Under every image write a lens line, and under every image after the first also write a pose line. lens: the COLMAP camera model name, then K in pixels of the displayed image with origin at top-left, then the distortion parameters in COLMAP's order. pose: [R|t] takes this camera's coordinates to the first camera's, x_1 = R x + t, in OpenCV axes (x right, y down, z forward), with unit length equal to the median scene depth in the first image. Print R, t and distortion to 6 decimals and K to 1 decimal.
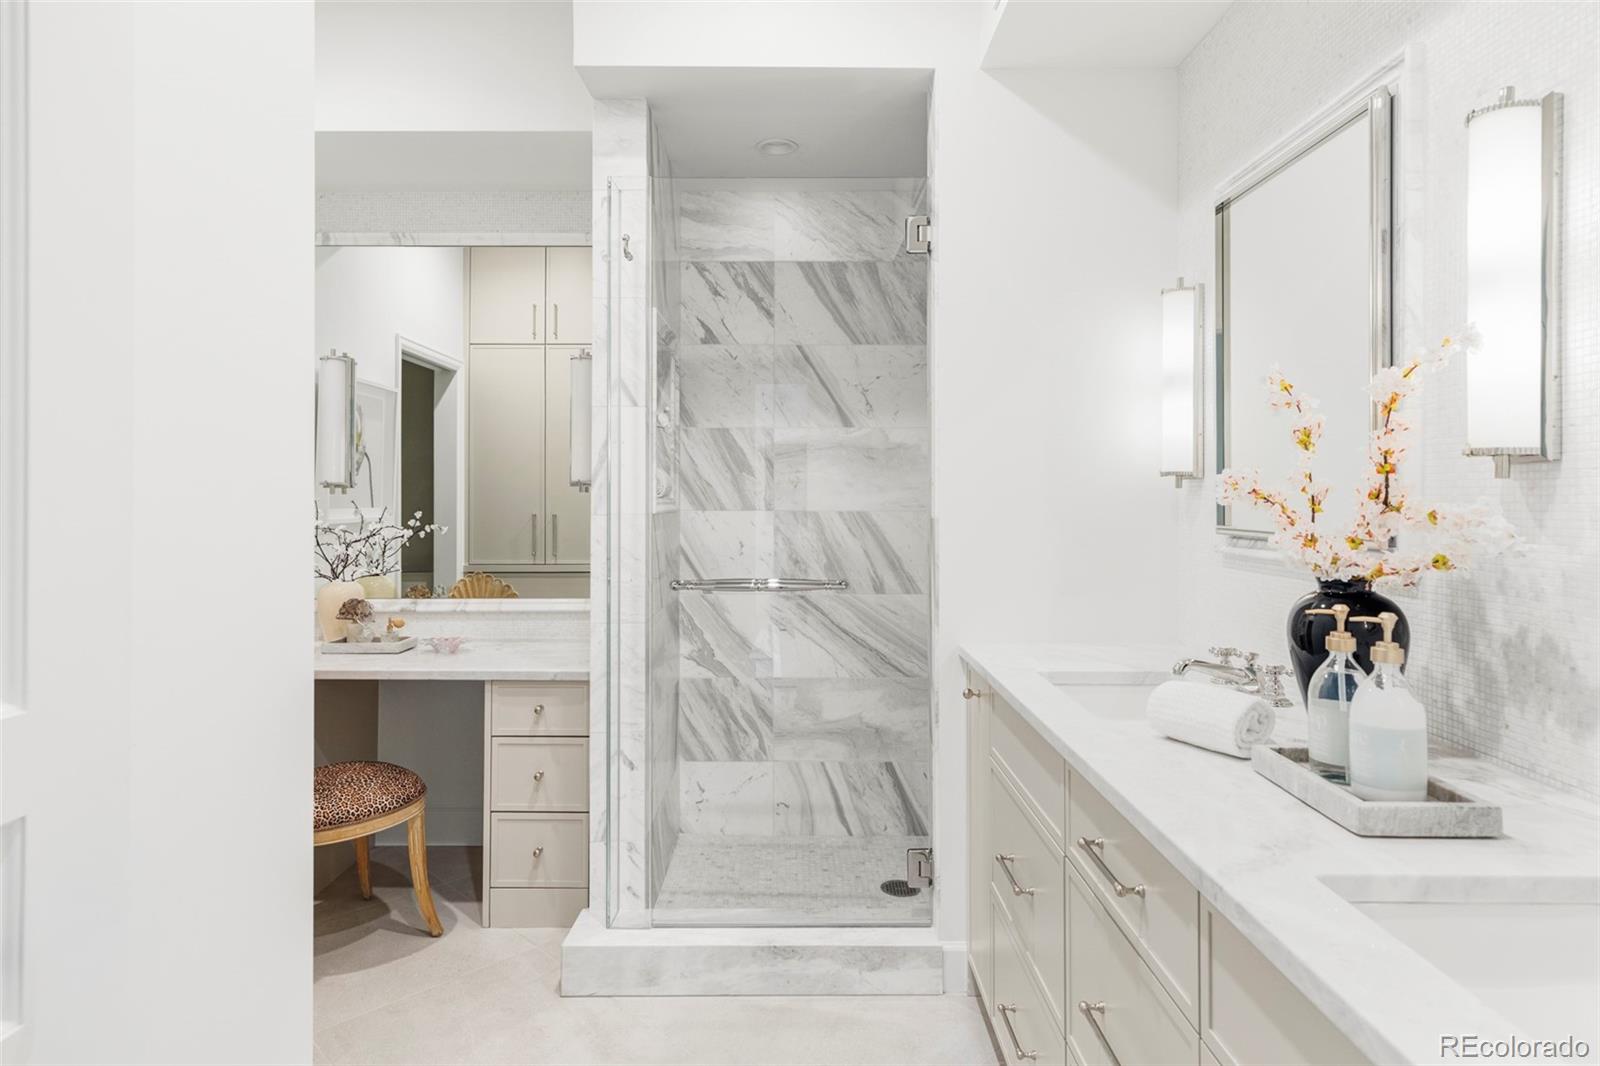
lens RADIAL K [[935.2, 0, 796.7], [0, 935.2, 486.8], [0, 0, 1]] dist [-0.000446, 0.000033]
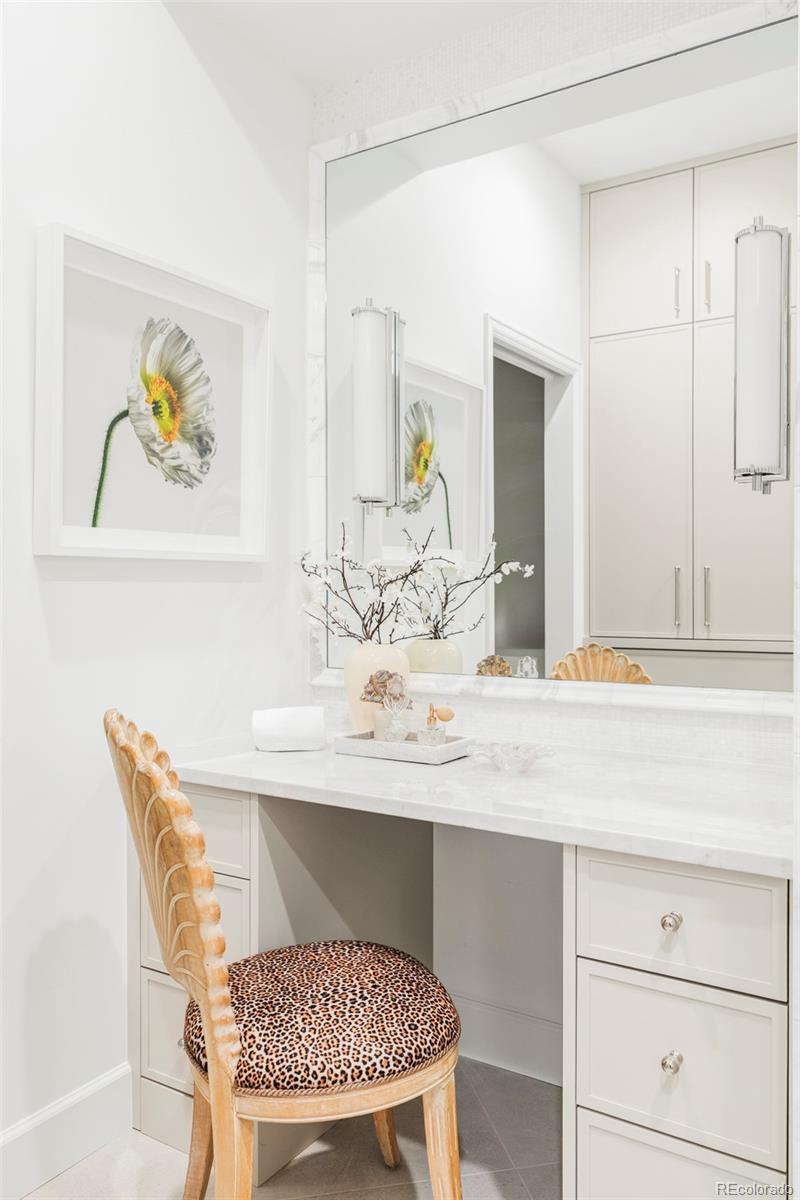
lens RADIAL K [[921.0, 0, 400.0], [0, 921.0, 600.0], [0, 0, 1]] dist [0.004055, 0.003561]
pose [[0.838302, 0.003541, -0.545194, -0.117776], [0.009540, 0.999731, 0.021162, 0.056111], [0.545122, -0.022941, 0.838043, 0.461681]]
